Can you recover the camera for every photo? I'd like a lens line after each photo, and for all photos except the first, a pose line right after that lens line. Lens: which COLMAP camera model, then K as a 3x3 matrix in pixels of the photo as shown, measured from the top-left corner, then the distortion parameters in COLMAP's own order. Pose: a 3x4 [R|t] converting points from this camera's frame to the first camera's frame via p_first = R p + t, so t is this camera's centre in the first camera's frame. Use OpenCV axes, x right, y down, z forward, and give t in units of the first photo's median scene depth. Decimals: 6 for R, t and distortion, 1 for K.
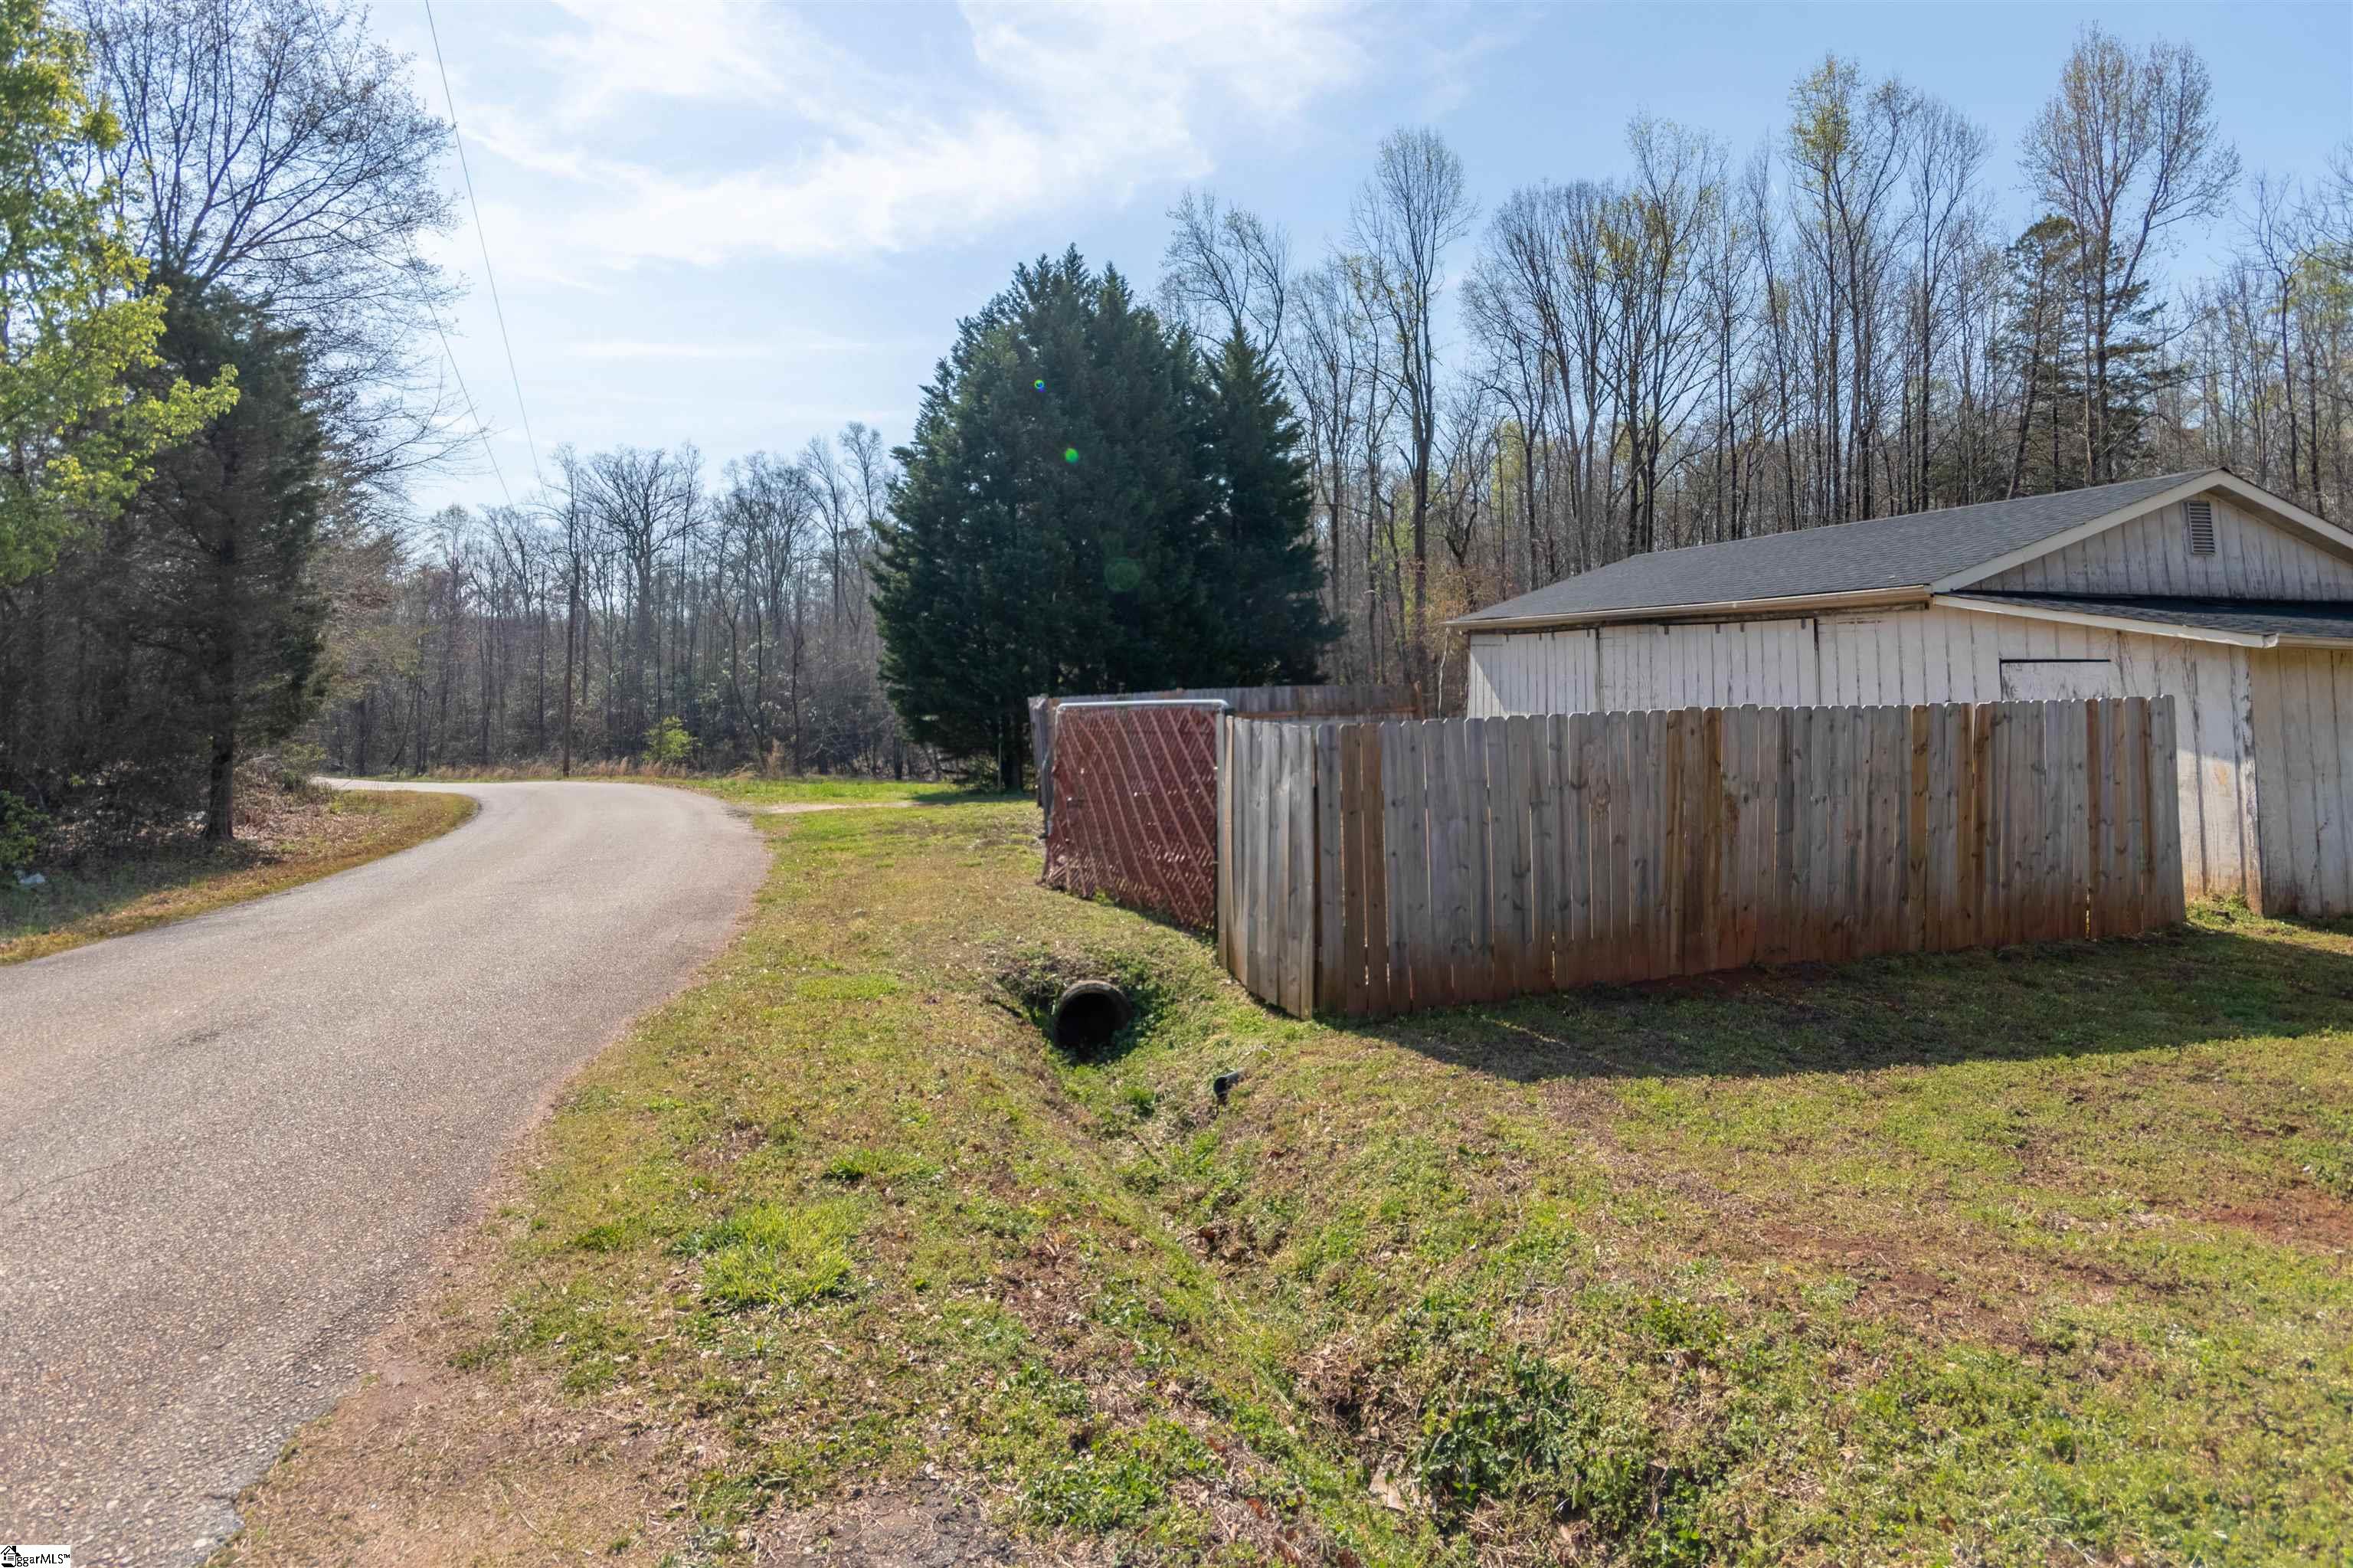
lens RADIAL K [[1096.1, 0, 1116.0], [0, 1096.1, 604.3], [0, 0, 1]] dist [0.002767, -0.000312]
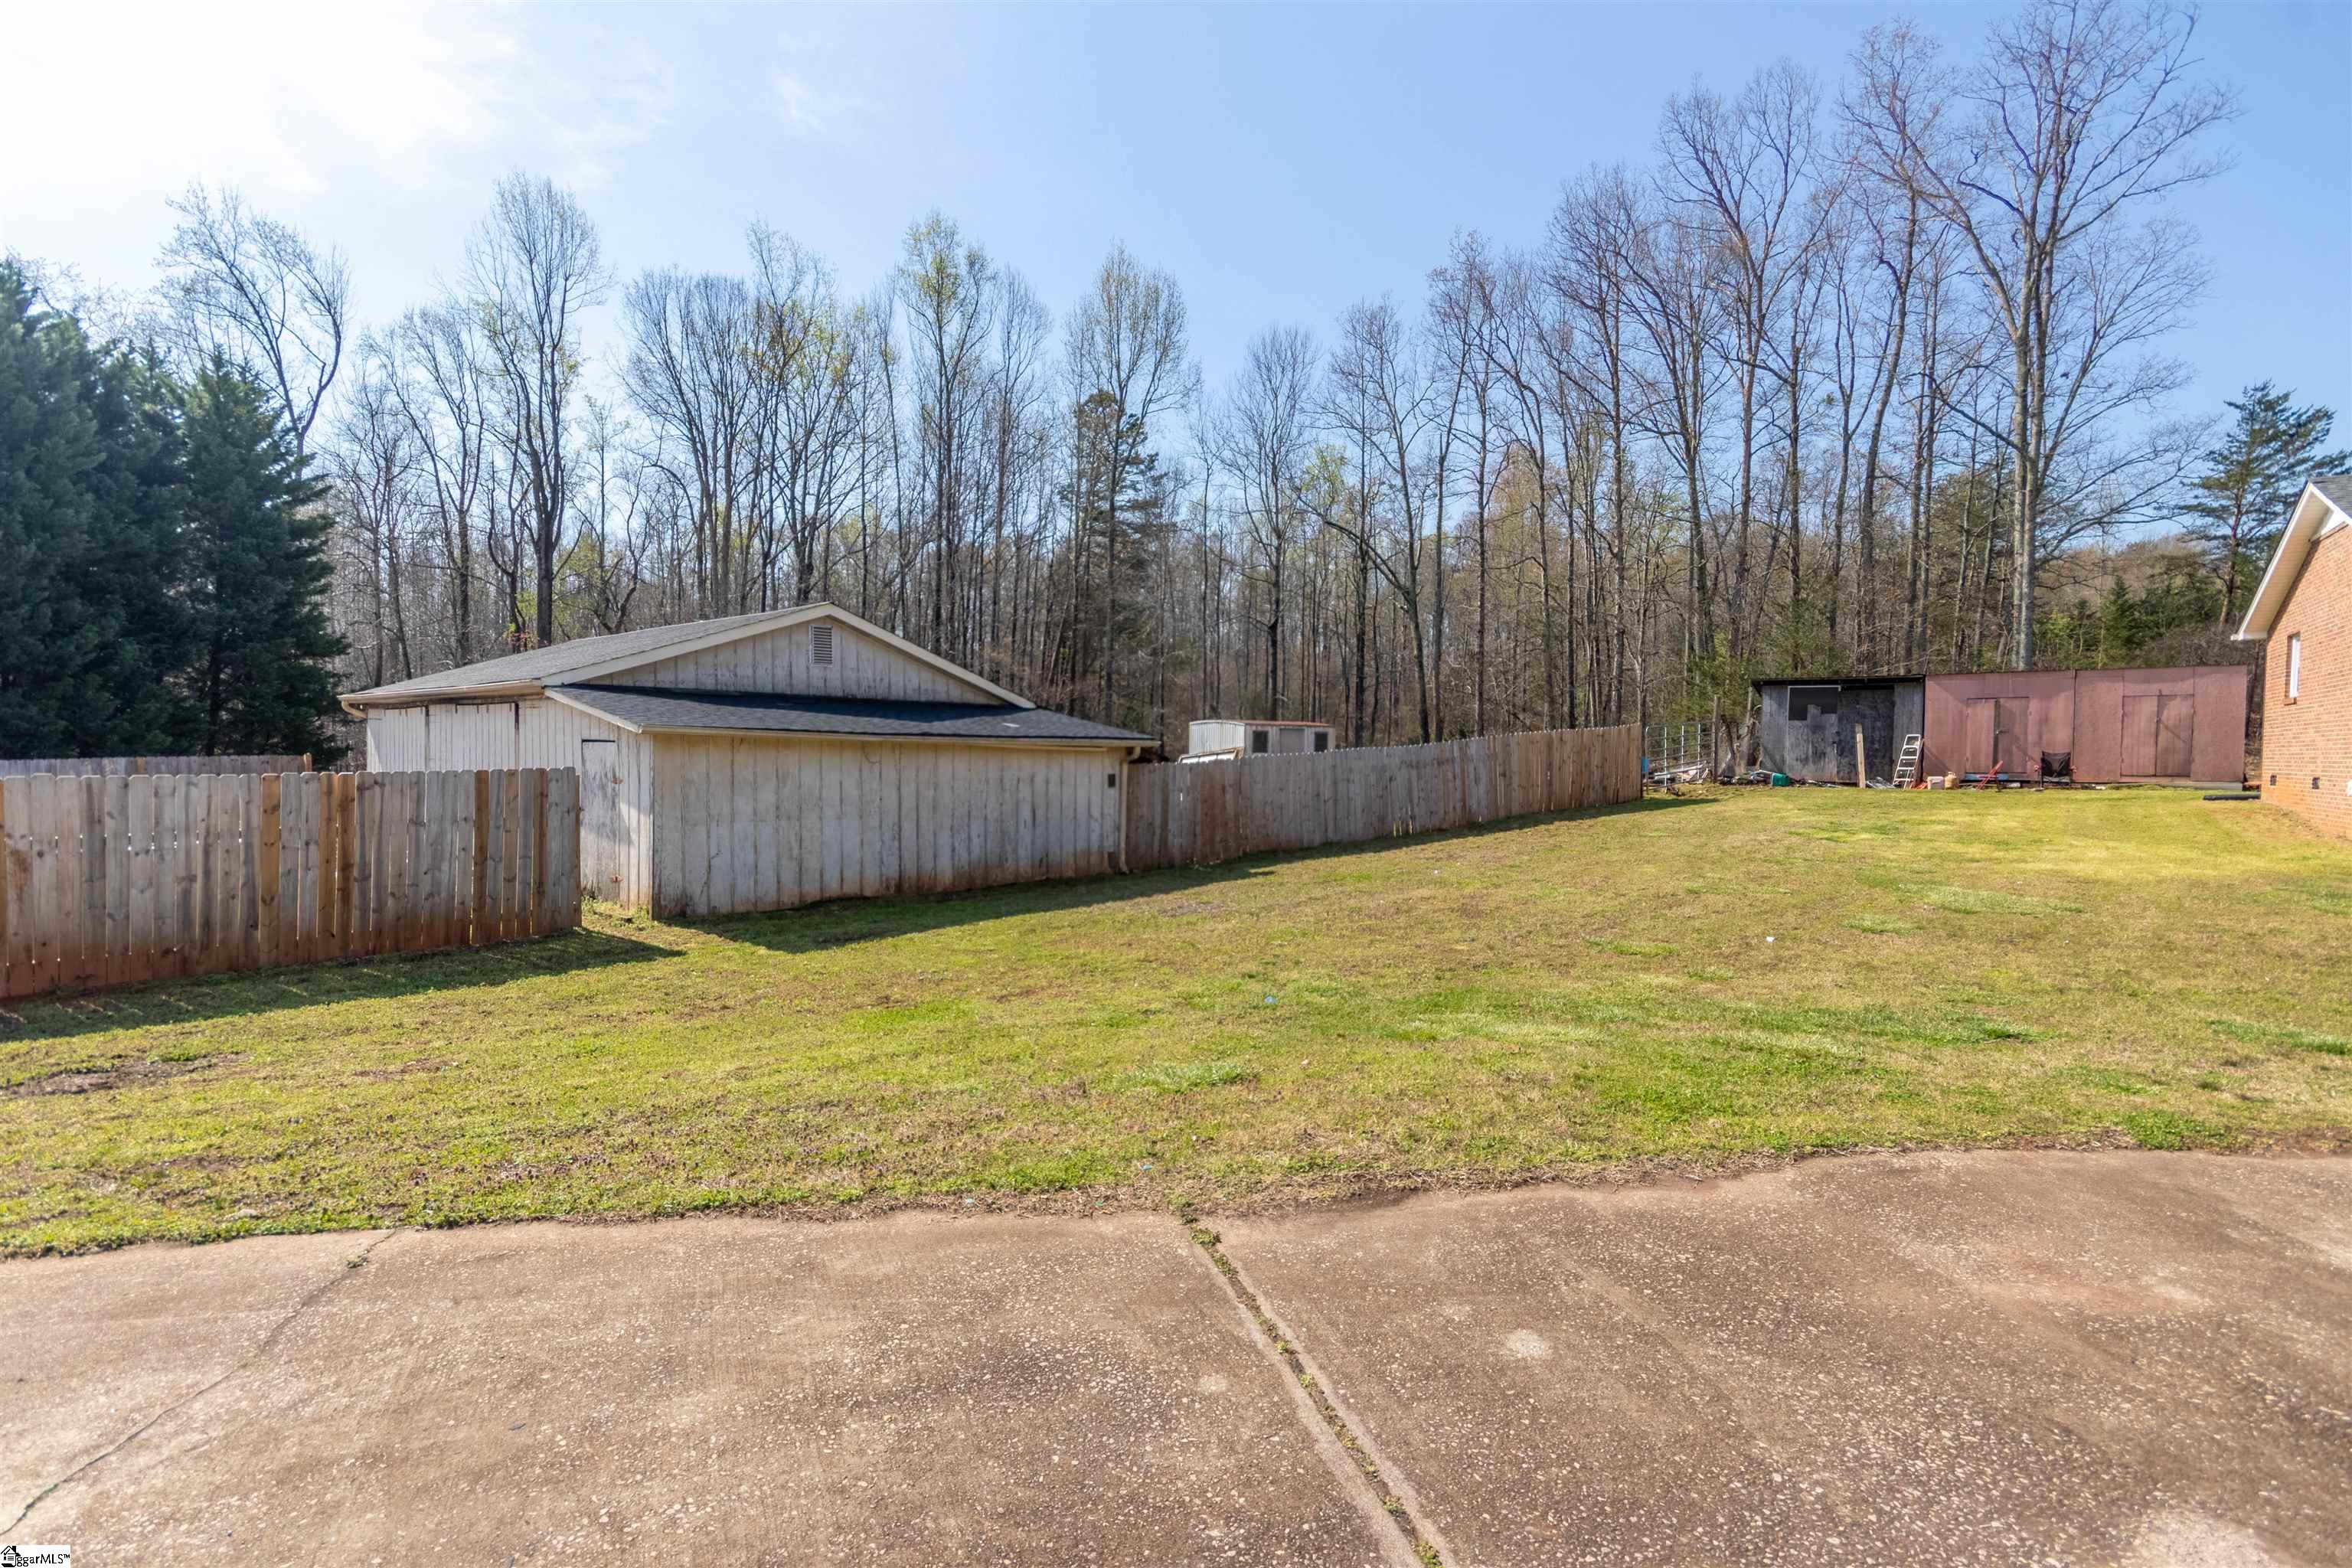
lens RADIAL K [[1095.6, 0, 1182.6], [0, 1095.6, 785.0], [0, 0, 1]] dist [0.002767, -0.000312]
pose [[0.855926, -0.010570, 0.516990, 0.663866], [-0.040809, 0.995292, 0.087911, -0.034074], [-0.515485, -0.096343, 0.851465, -0.418856]]
